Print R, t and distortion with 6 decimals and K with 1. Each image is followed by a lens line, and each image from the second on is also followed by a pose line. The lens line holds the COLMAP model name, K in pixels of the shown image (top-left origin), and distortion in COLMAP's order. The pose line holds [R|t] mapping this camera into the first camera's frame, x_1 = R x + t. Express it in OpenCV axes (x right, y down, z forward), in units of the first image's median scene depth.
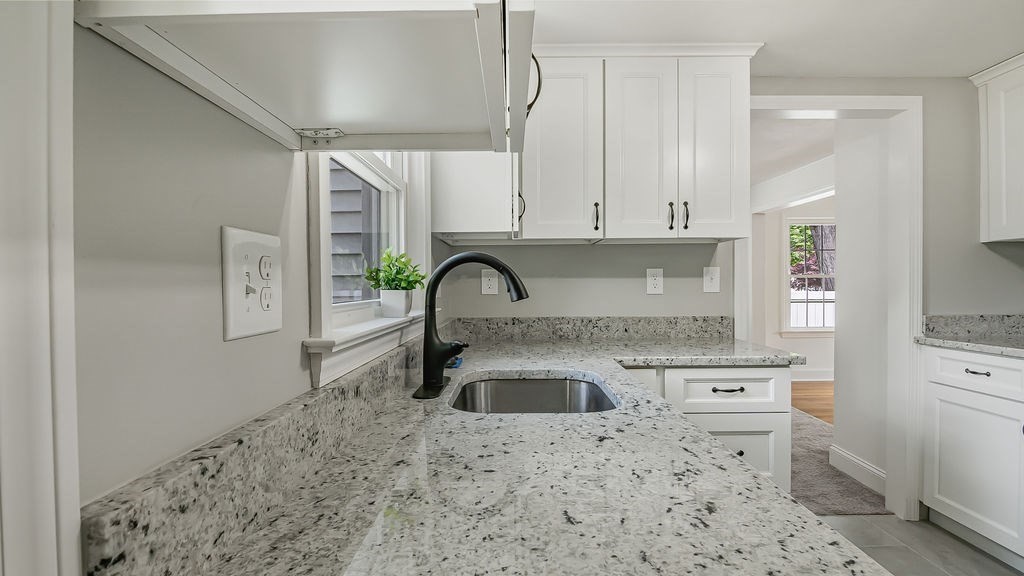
lens RADIAL K [[501.9, 0, 506.7], [0, 501.9, 284.0], [0, 0, 1]] dist [-0.016881, -0.000668]
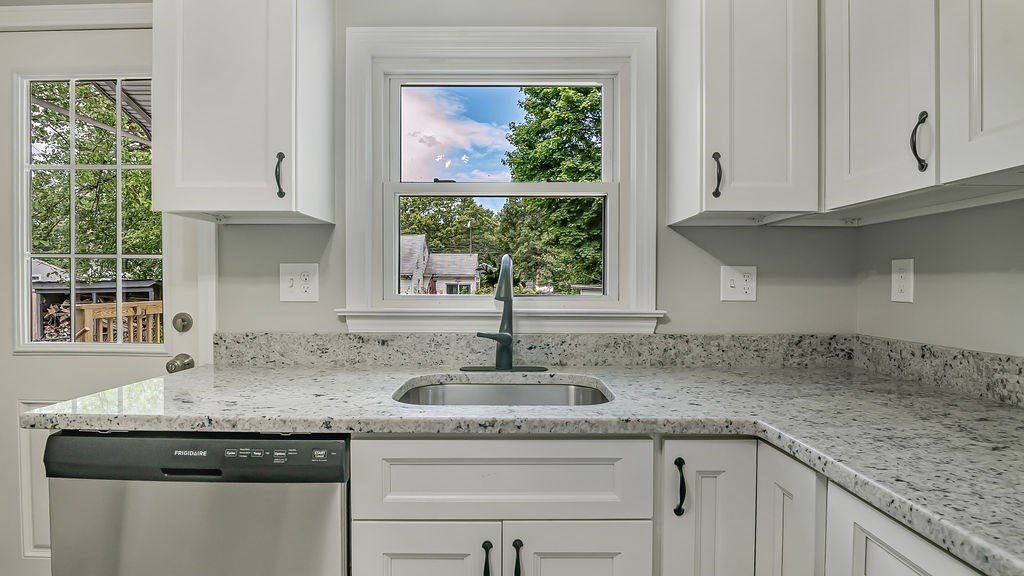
lens RADIAL K [[509.3, 0, 507.5], [0, 509.3, 284.2], [0, 0, 1]] dist [-0.019553, -0.001997]
pose [[0.005016, 0.008995, -0.999947, 0.569143], [-0.001548, 0.999958, 0.008987, -0.004997], [0.999986, 0.001503, 0.005030, 0.537274]]
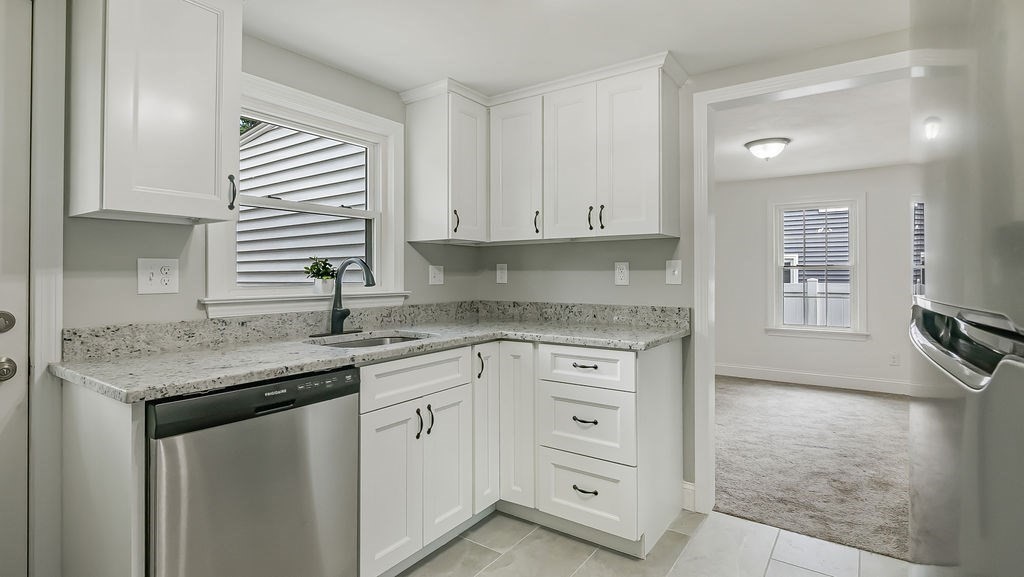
lens RADIAL K [[499.3, 0, 507.4], [0, 499.3, 266.2], [0, 0, 1]] dist [-0.009444, -0.000240]
pose [[0.822839, -0.004809, -0.568254, 0.727471], [-0.002631, 0.999921, -0.012272, -0.007938], [0.568268, 0.011593, 0.822762, -0.061549]]
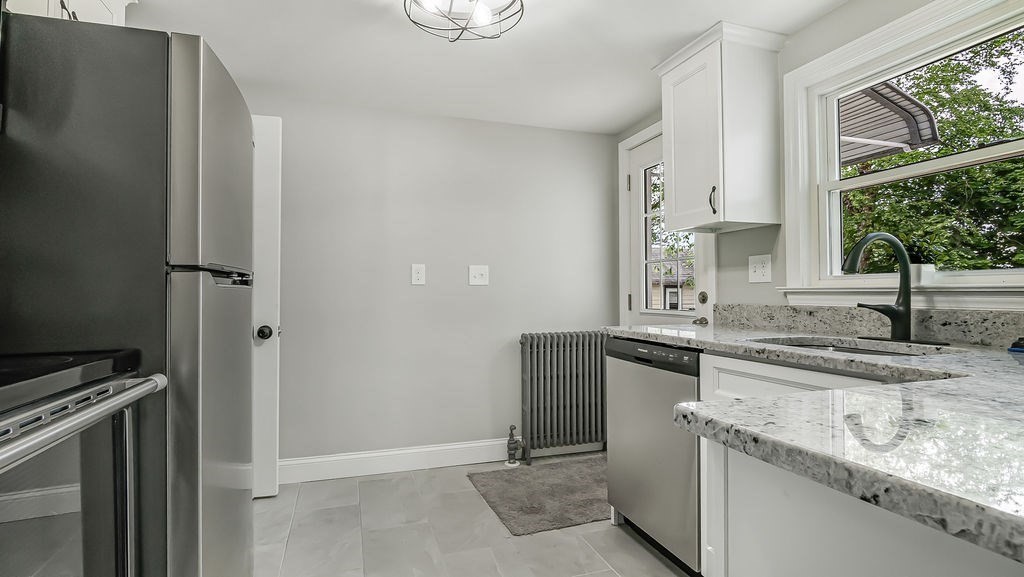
lens RADIAL K [[502.6, 0, 505.5], [0, 502.6, 290.2], [0, 0, 1]] dist [-0.014744, -0.000206]
pose [[-0.942891, 0.009763, -0.332958, 0.649157], [0.010987, 0.999938, -0.001793, 0.036621], [0.332920, -0.005348, -0.942940, 0.995453]]
